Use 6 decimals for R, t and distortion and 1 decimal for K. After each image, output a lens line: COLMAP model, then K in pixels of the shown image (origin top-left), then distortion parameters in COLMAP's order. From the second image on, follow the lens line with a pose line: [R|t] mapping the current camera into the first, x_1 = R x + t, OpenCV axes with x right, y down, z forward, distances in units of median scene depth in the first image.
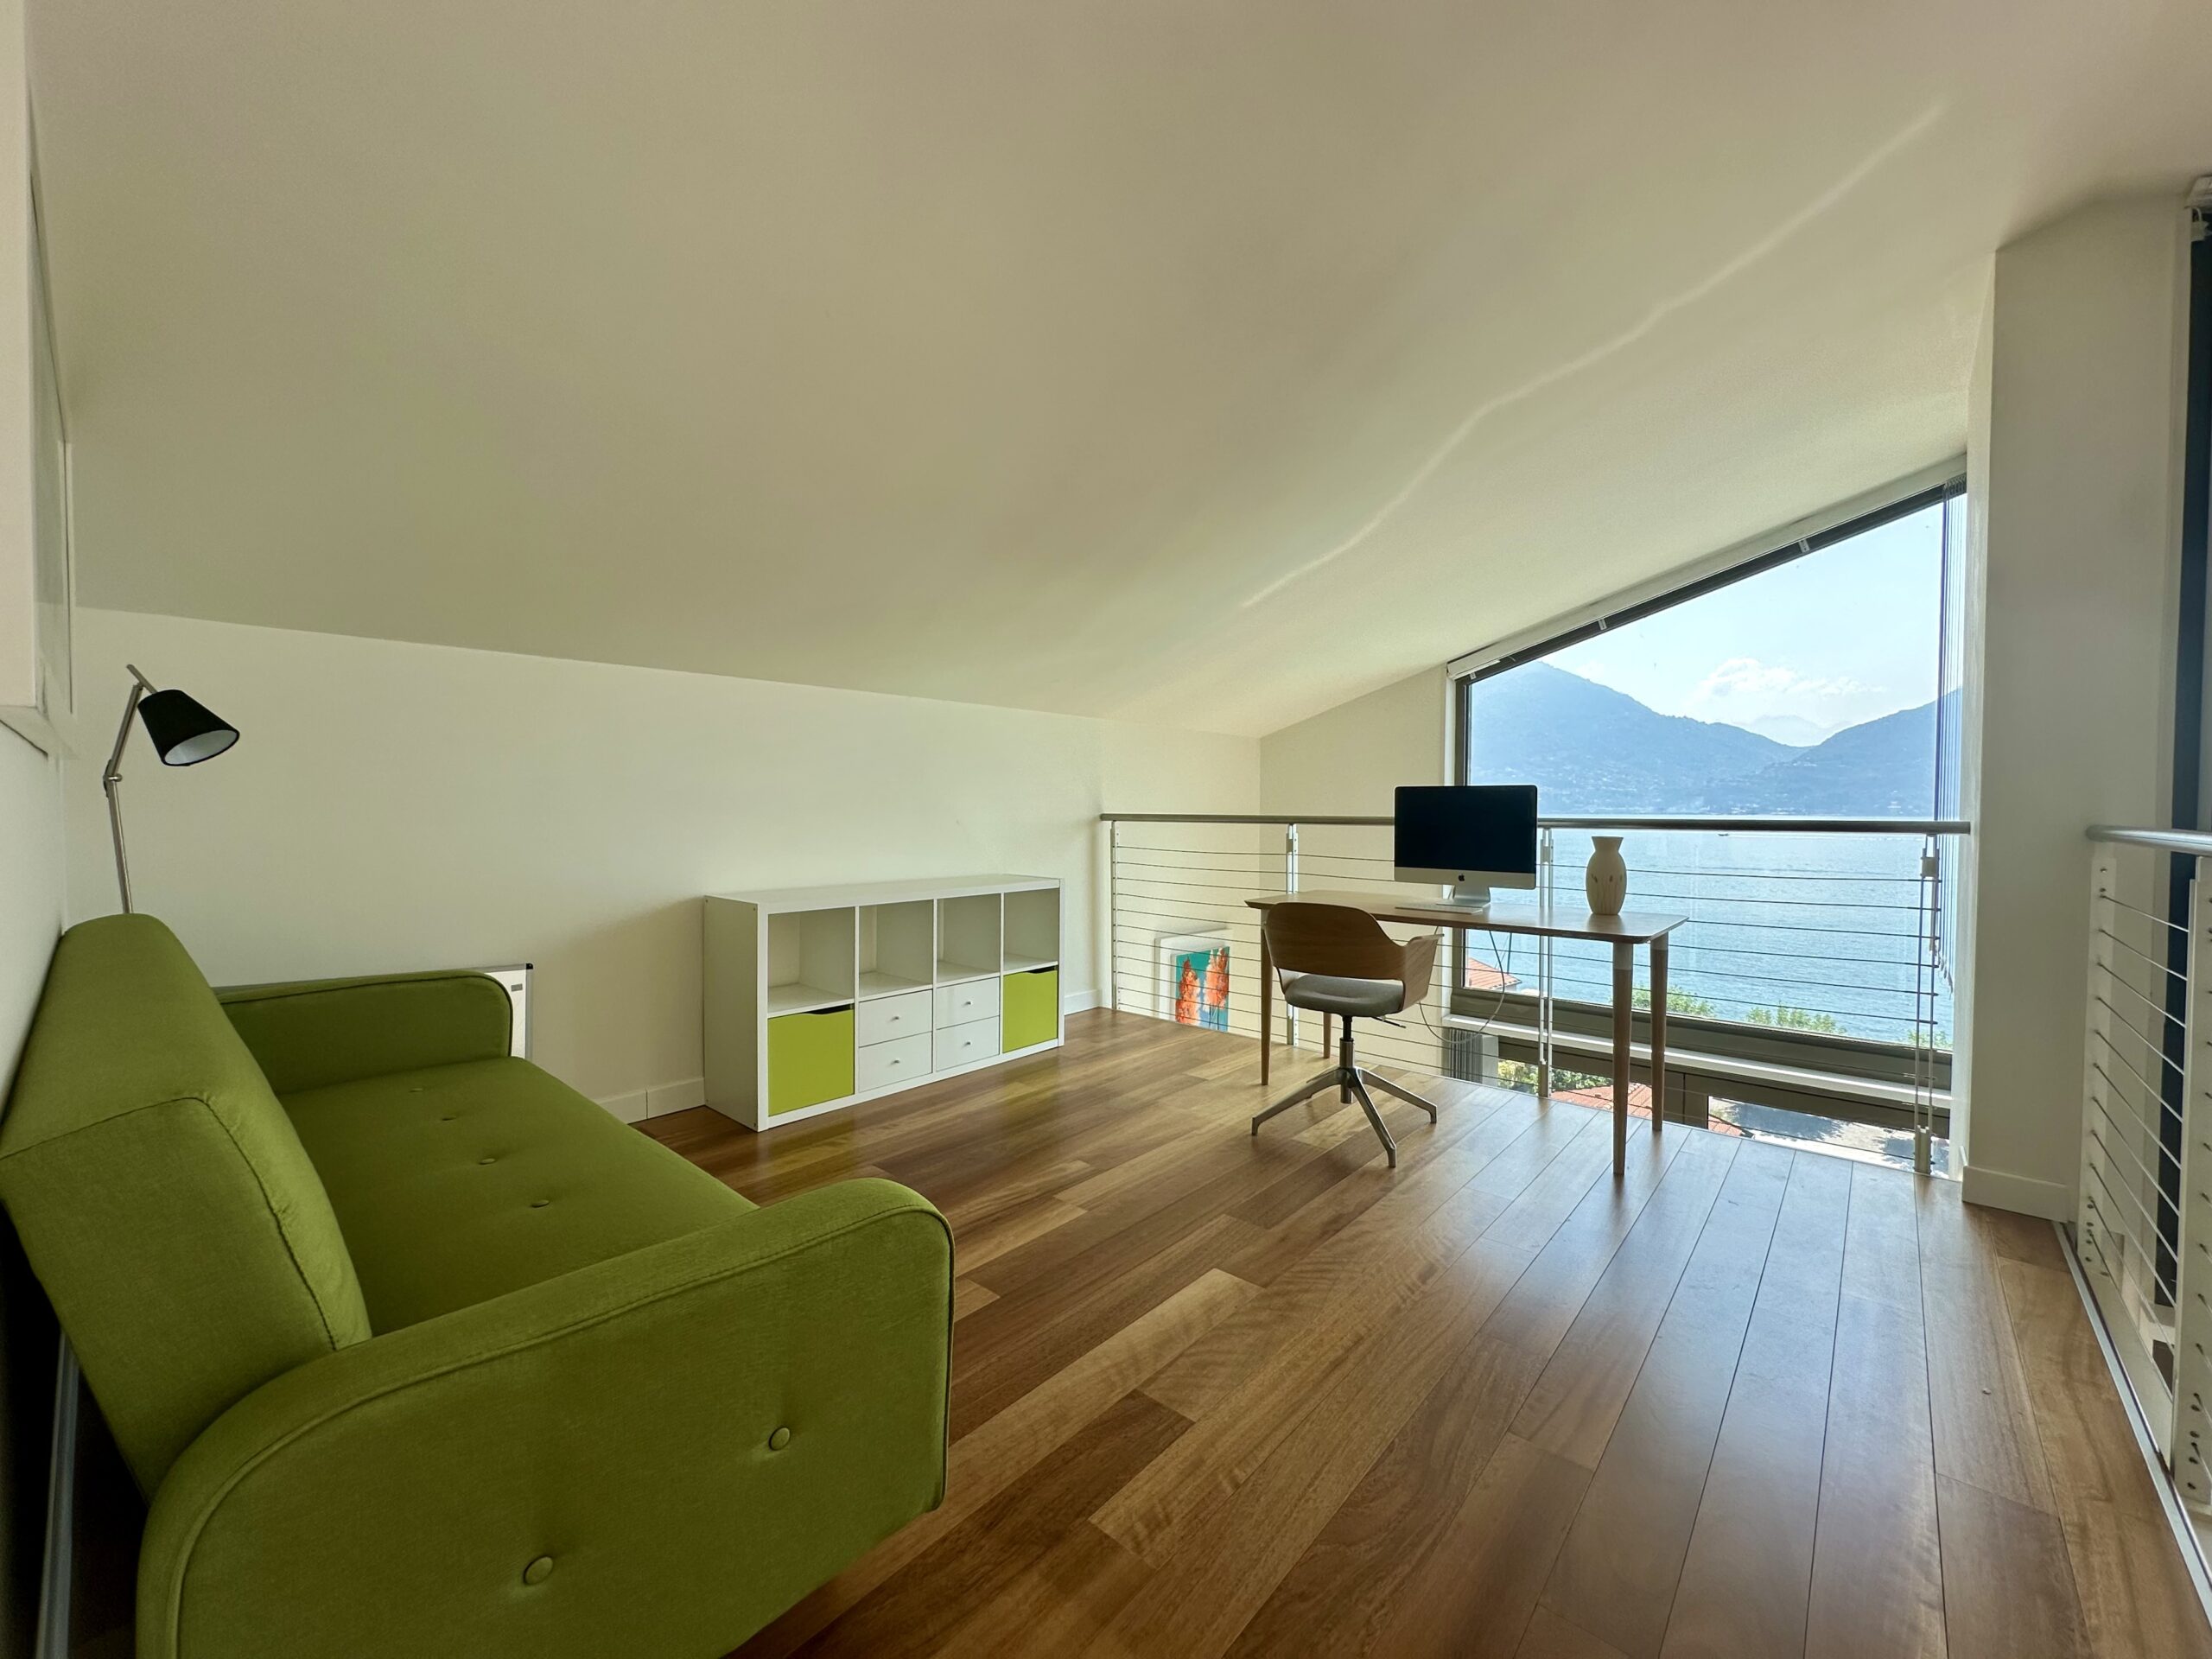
lens RADIAL K [[889.4, 0, 1104.6], [0, 889.4, 829.8], [0, 0, 1]] dist [-0.004026, 0.000490]
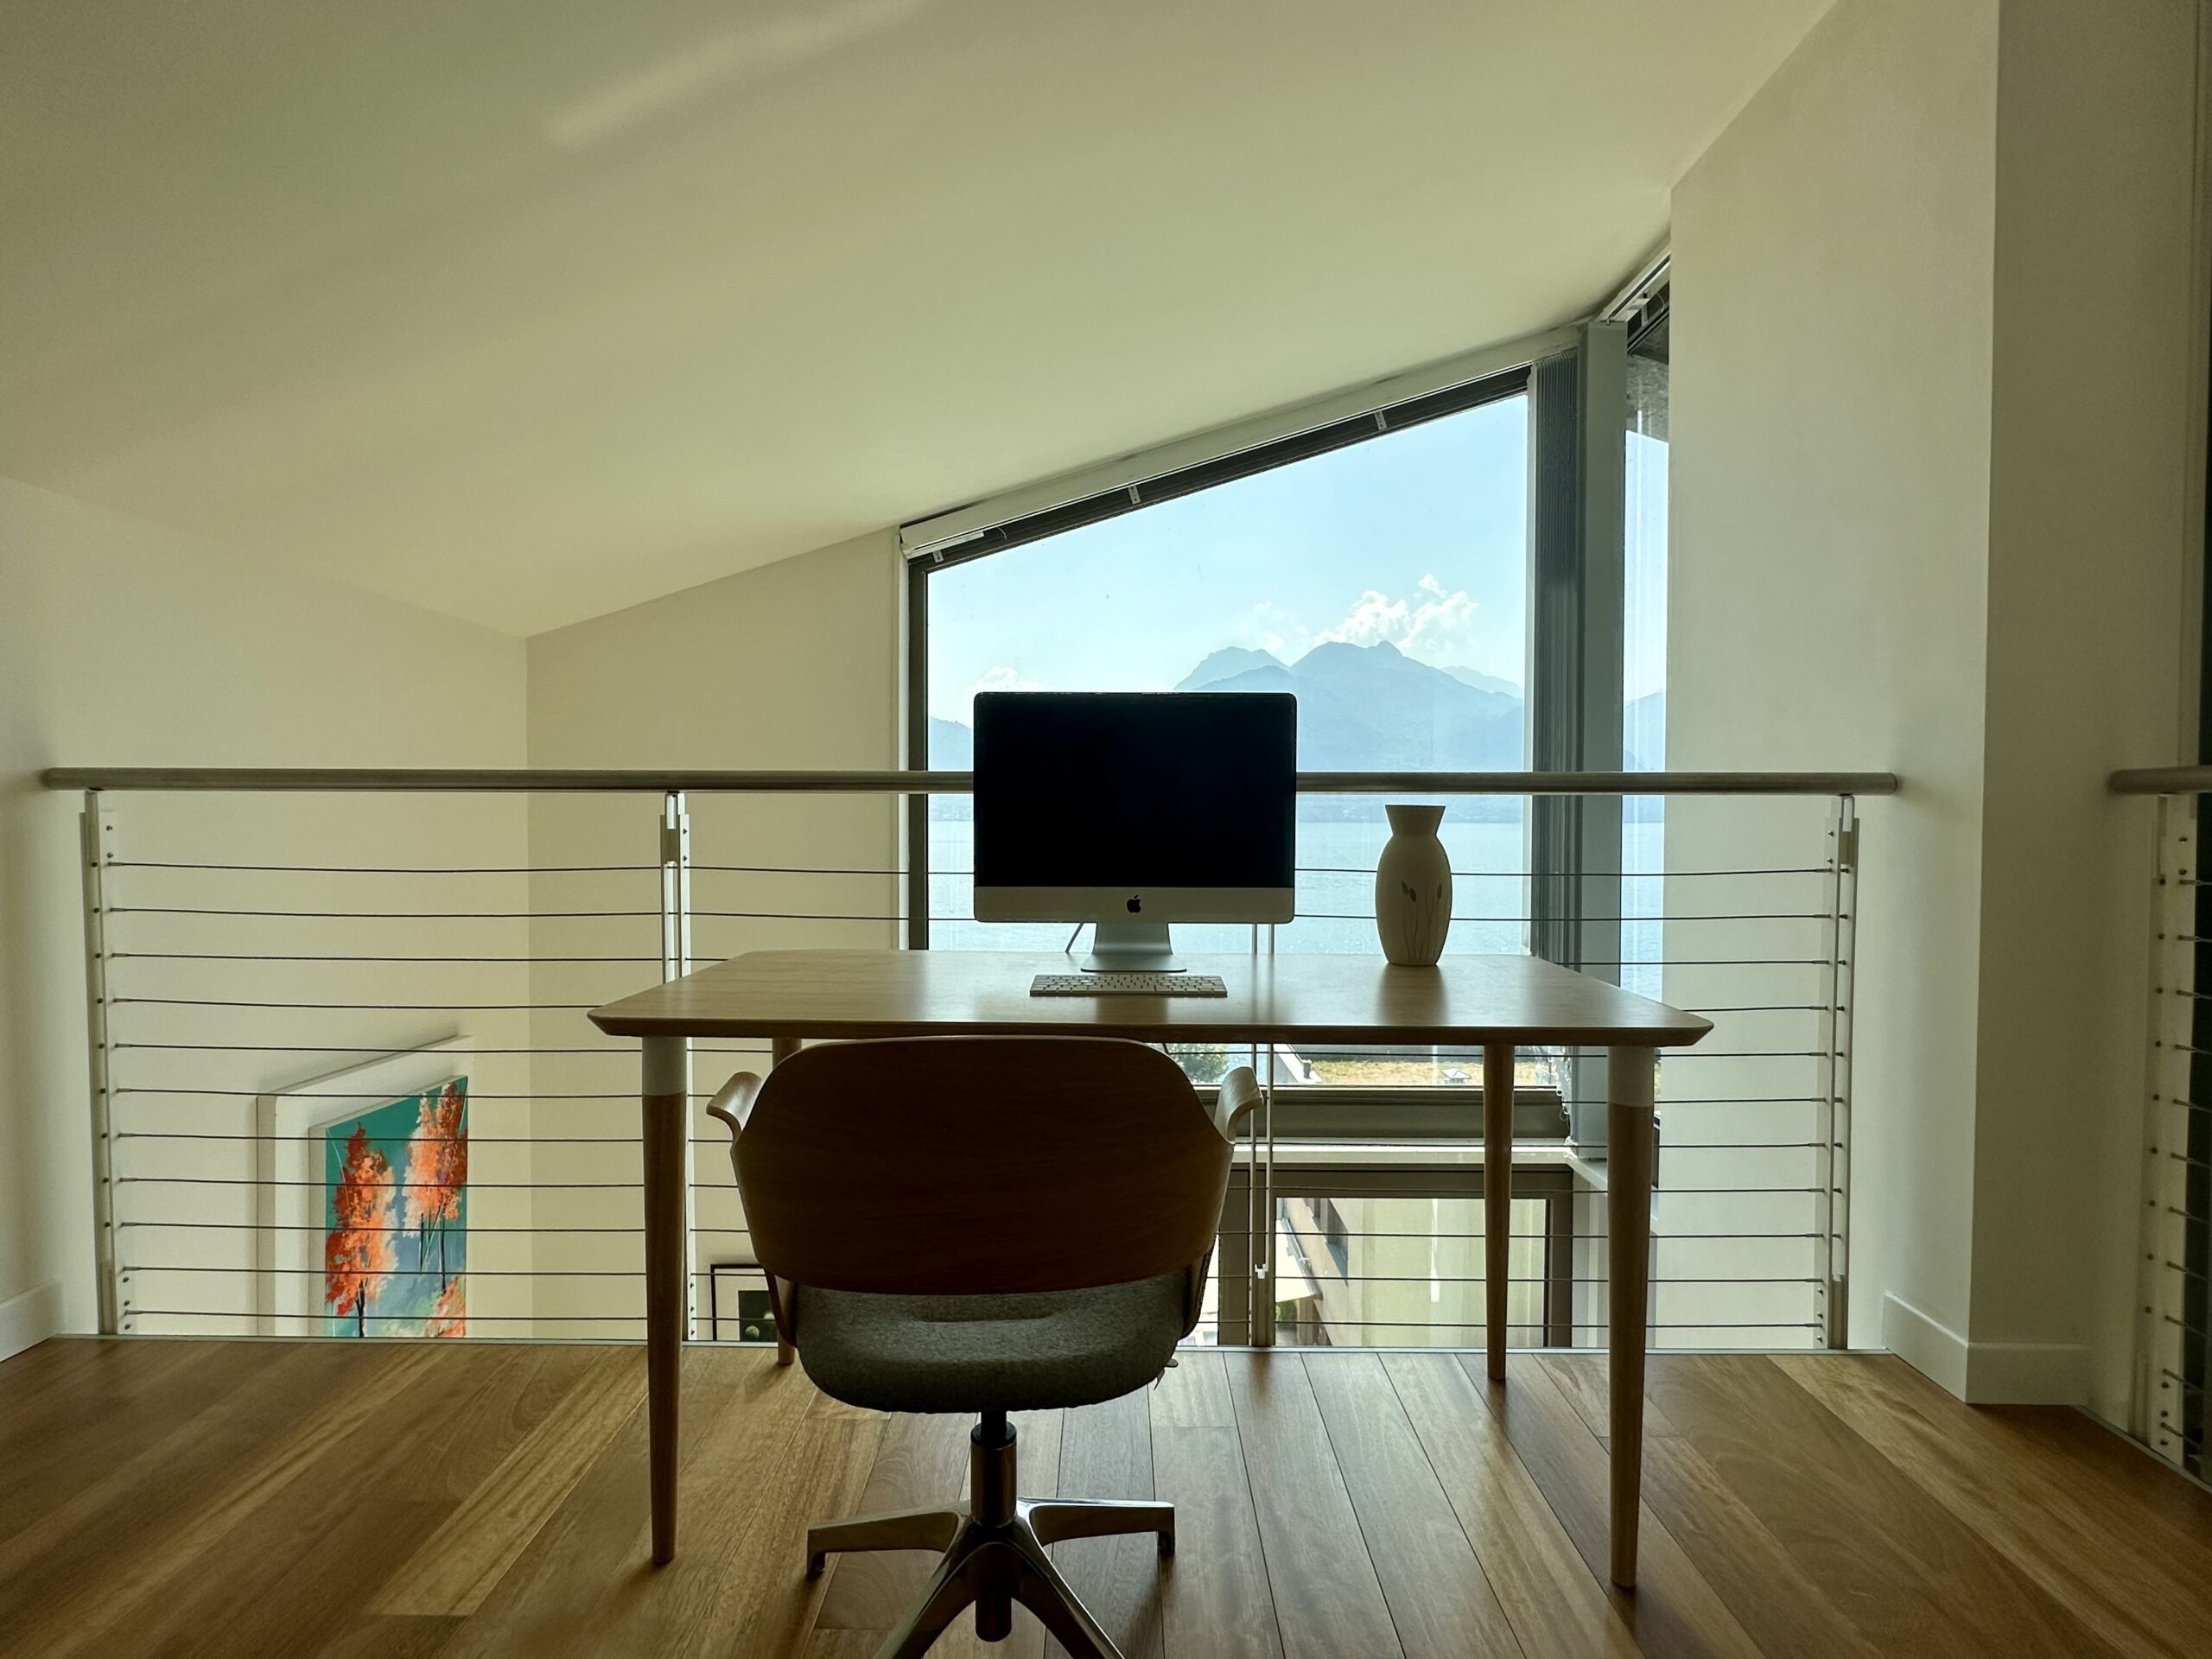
lens RADIAL K [[1054.9, 0, 1099.5], [0, 1054.9, 837.2], [0, 0, 1]] dist [-0.002352, -0.000622]
pose [[0.753149, -0.014314, 0.657694, 0.047969], [0.015779, 0.999869, 0.003692, 0.017697], [-0.657661, 0.007598, 0.753276, 0.593702]]
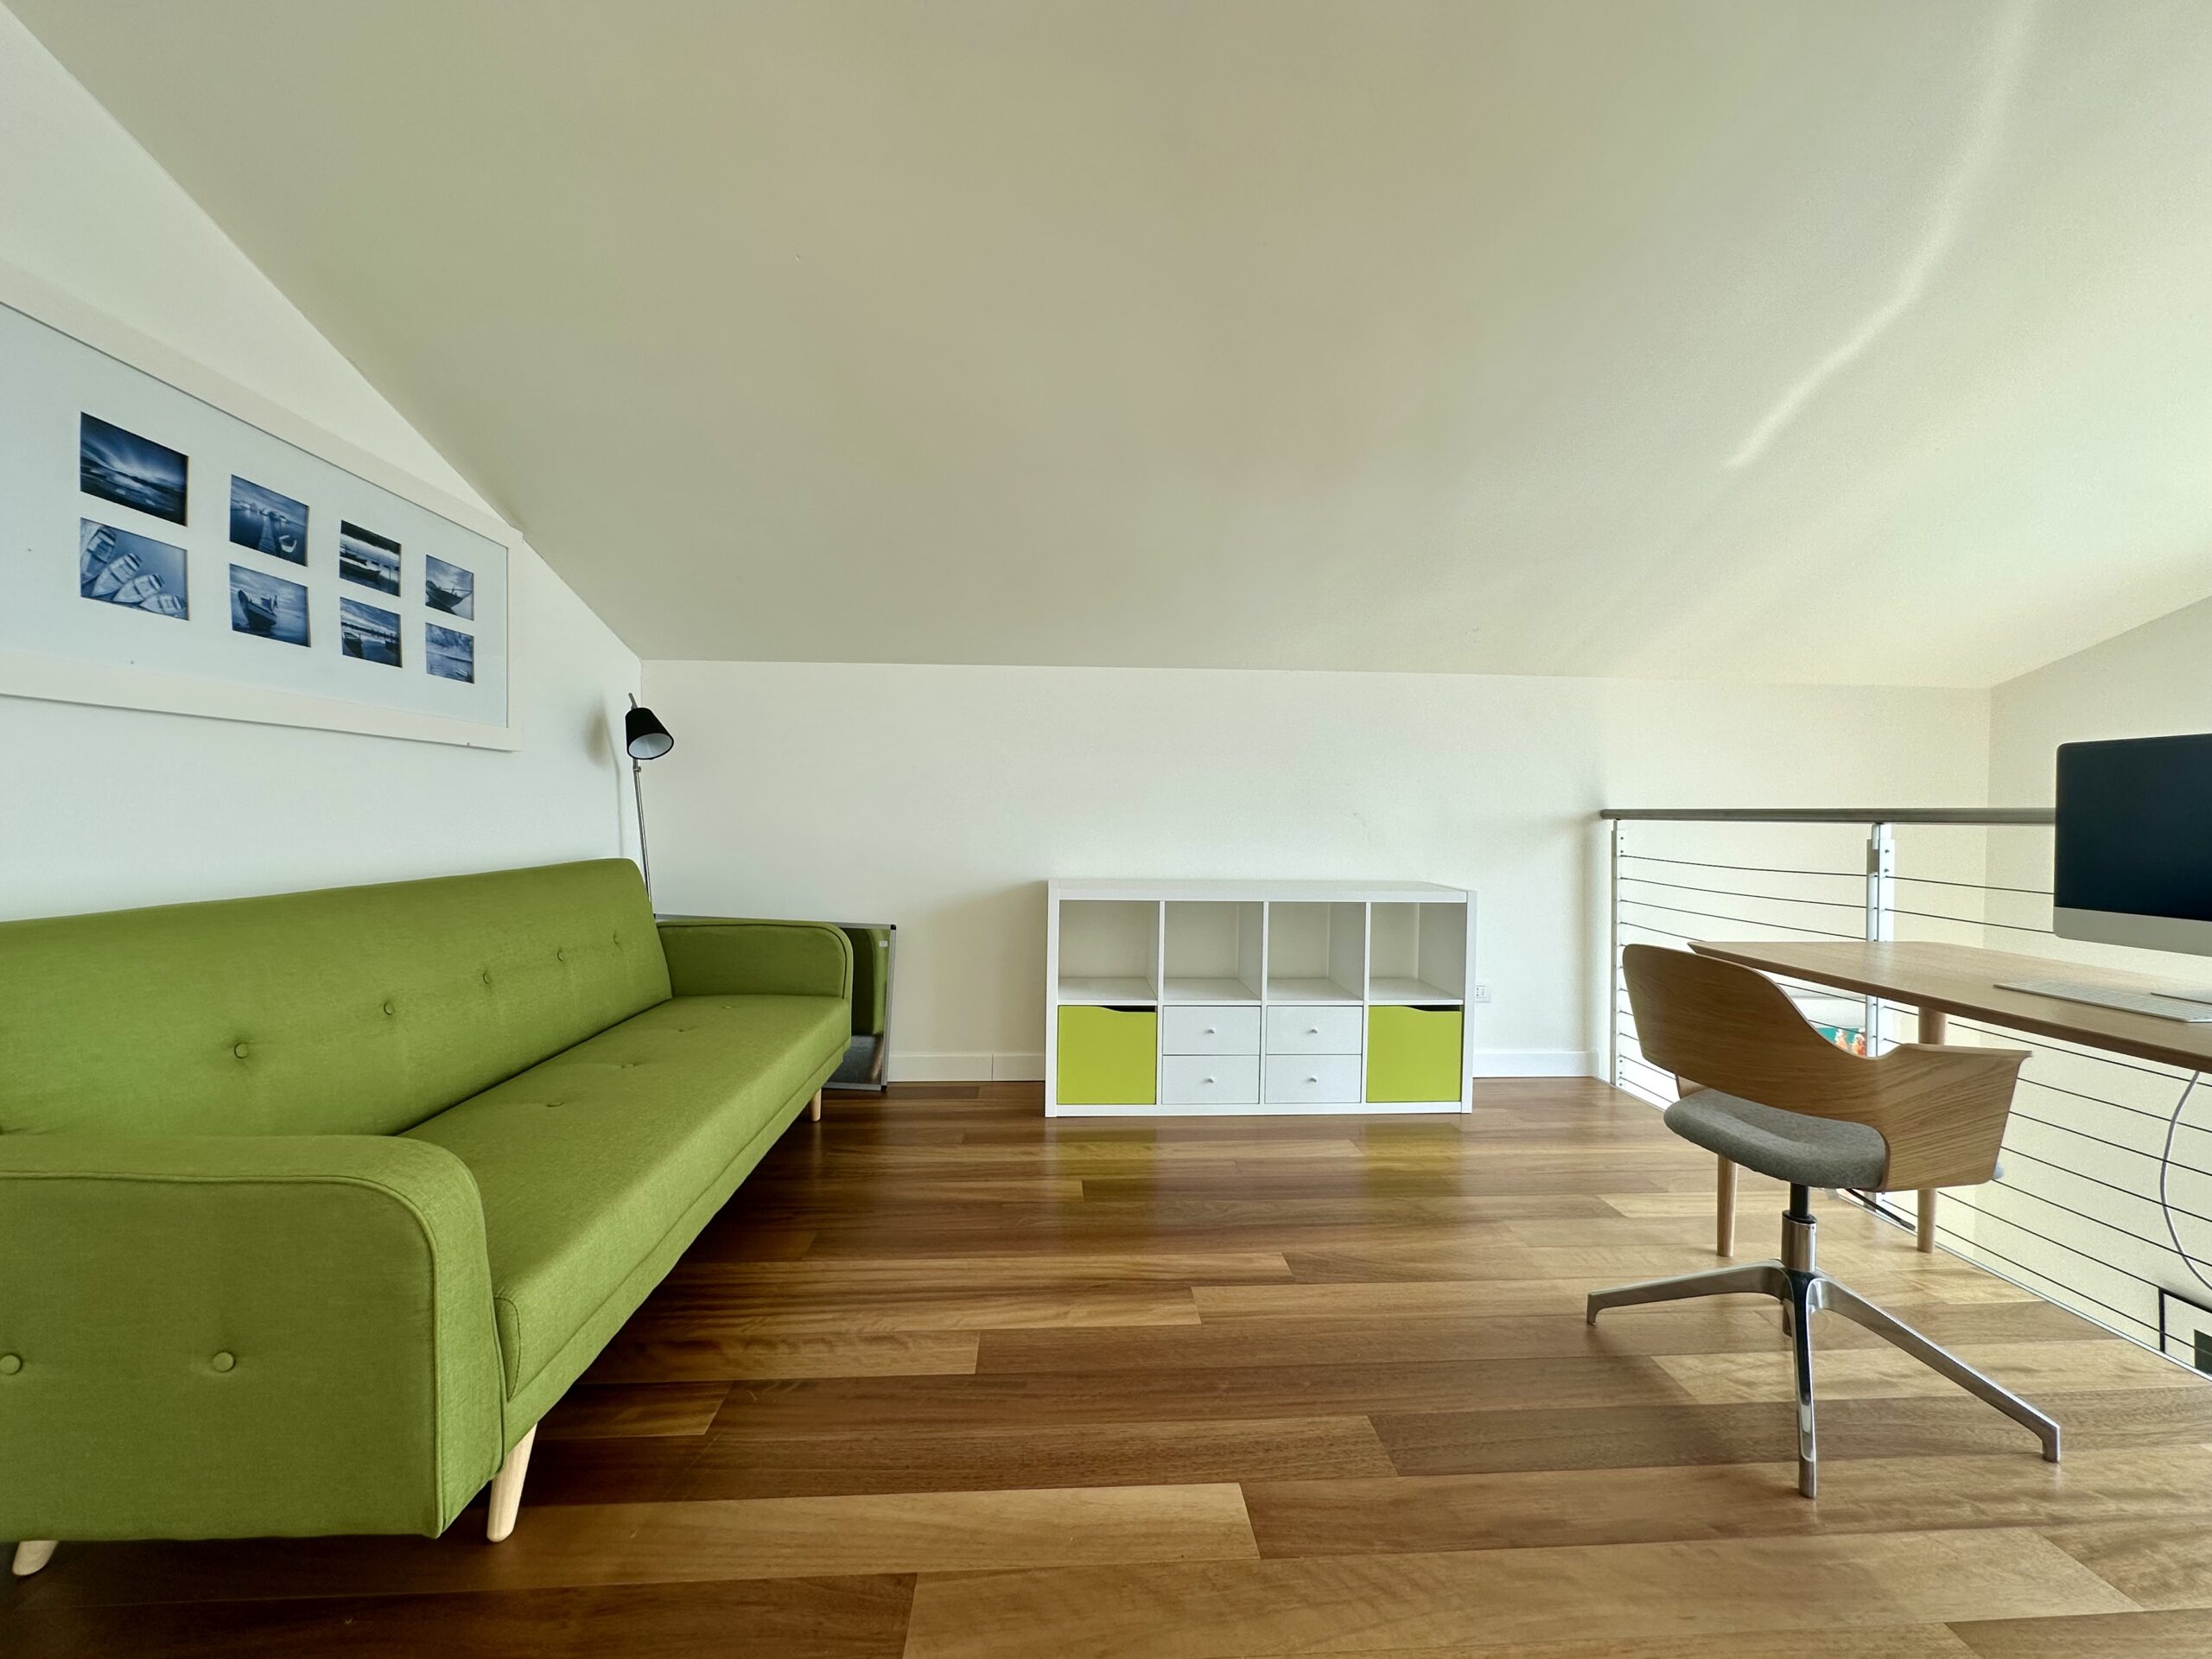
lens RADIAL K [[889.4, 0, 1104.6], [0, 889.4, 829.8], [0, 0, 1]] dist [-0.004026, 0.000490]
pose [[0.706163, 0.019151, -0.707791, 0.302666], [-0.027695, 0.999616, -0.000584, 0.013646], [0.707508, 0.020015, 0.706422, 0.281632]]
